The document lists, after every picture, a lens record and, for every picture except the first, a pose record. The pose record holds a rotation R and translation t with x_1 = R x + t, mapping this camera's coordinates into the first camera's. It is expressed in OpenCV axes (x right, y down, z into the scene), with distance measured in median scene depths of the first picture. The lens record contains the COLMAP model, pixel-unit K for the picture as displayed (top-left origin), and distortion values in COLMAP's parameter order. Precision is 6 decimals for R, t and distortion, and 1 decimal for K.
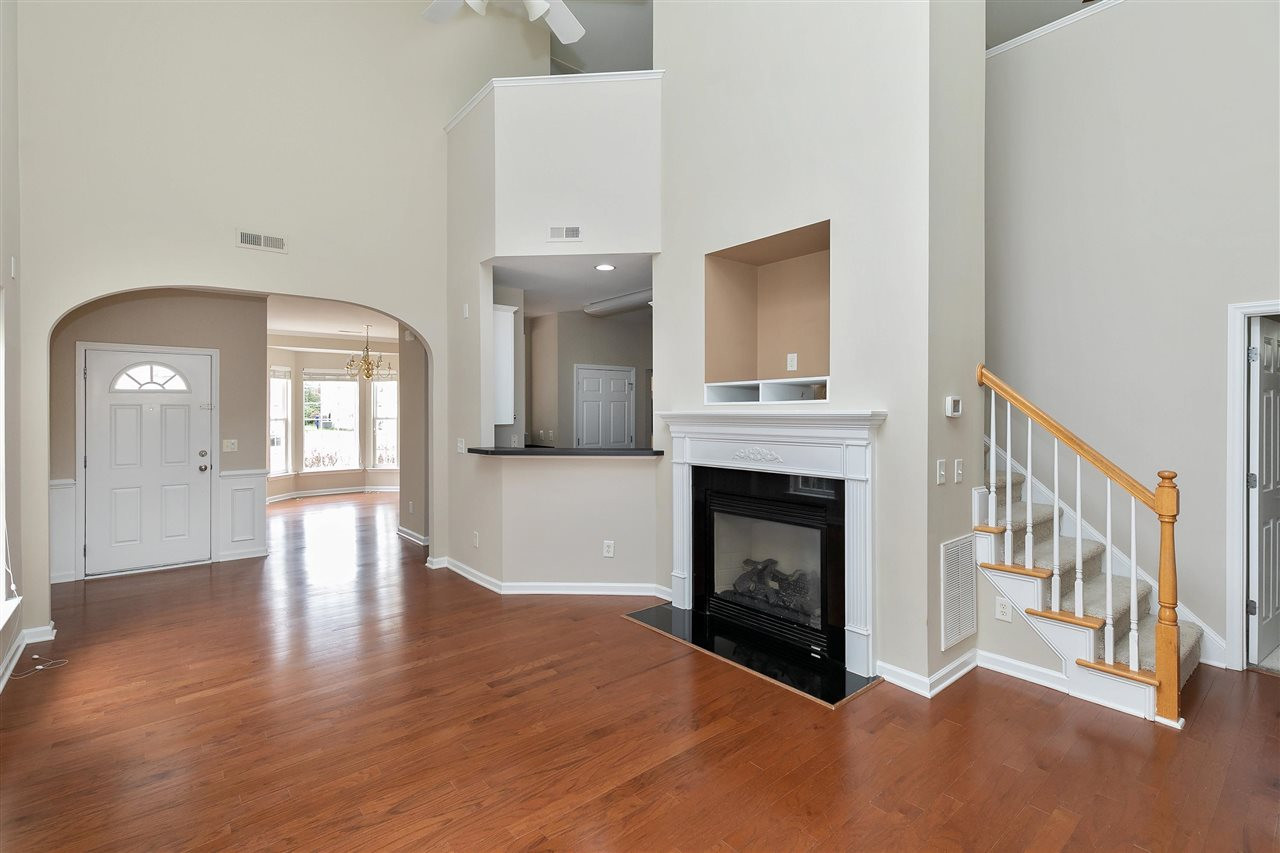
lens RADIAL K [[582.9, 0, 632.4], [0, 582.9, 407.7], [0, 0, 1]] dist [-0.001490, -0.000300]
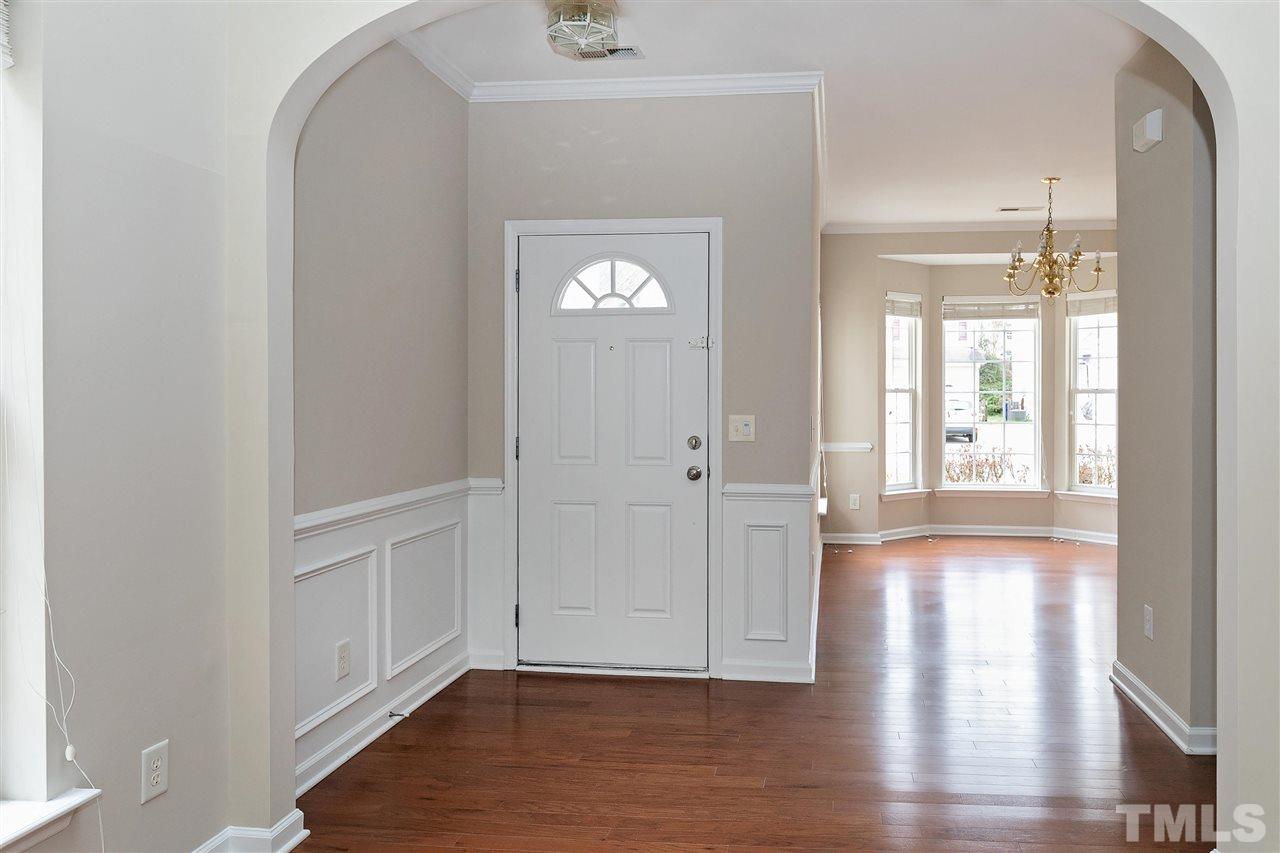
lens RADIAL K [[879.4, 0, 748.7], [0, 879.4, 394.3], [0, 0, 1]] dist [-0.001922, 0.000606]
pose [[0.706014, 0.000759, -0.708198, -0.266888], [-0.000510, 1.000000, 0.000564, 0.051212], [0.708198, -0.000037, 0.706014, 0.691573]]
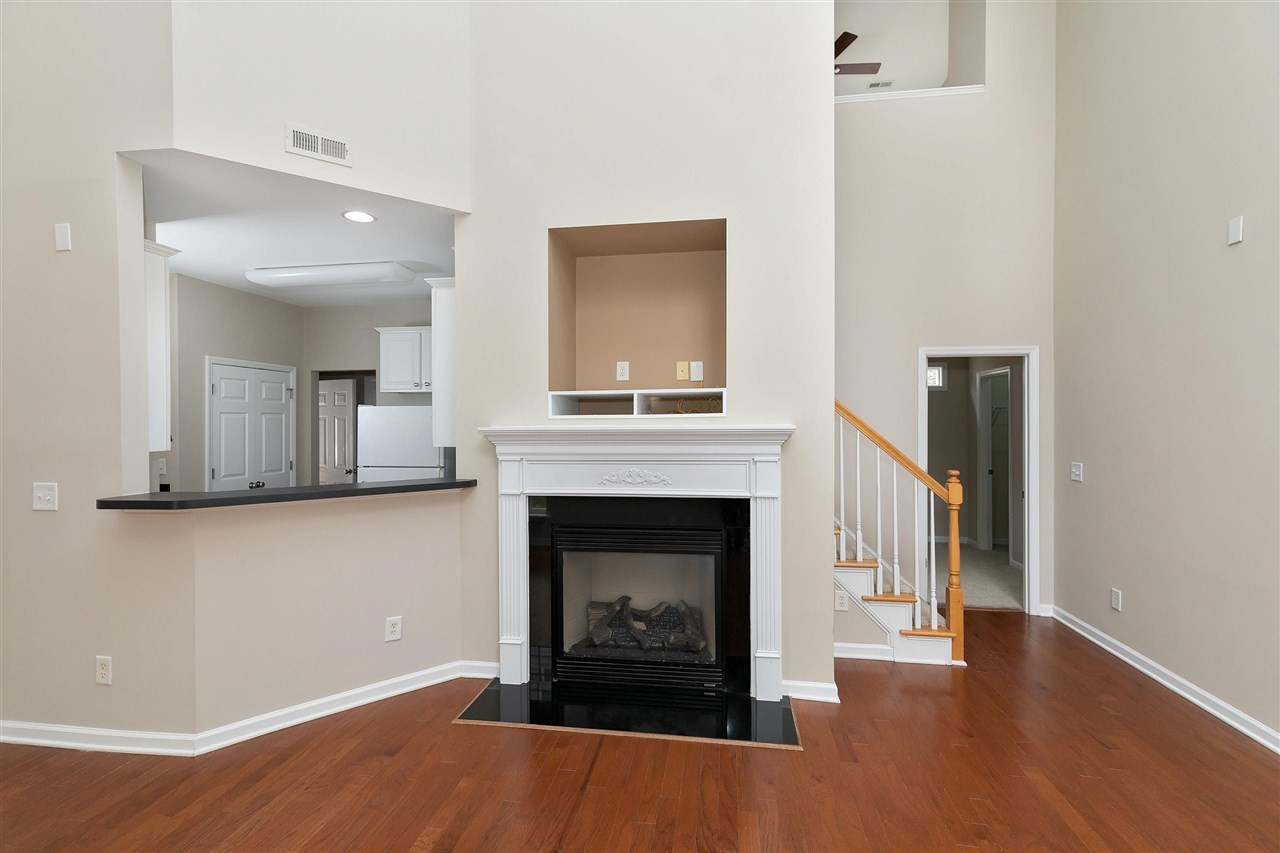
lens RADIAL K [[571.7, 0, 635.6], [0, 571.7, 423.3], [0, 0, 1]] dist [0.002276, -0.000012]
pose [[0.745640, -0.003198, 0.666341, -0.291295], [0.001356, 0.999994, 0.003282, -0.000788], [-0.666347, -0.001544, 0.745640, 0.325907]]
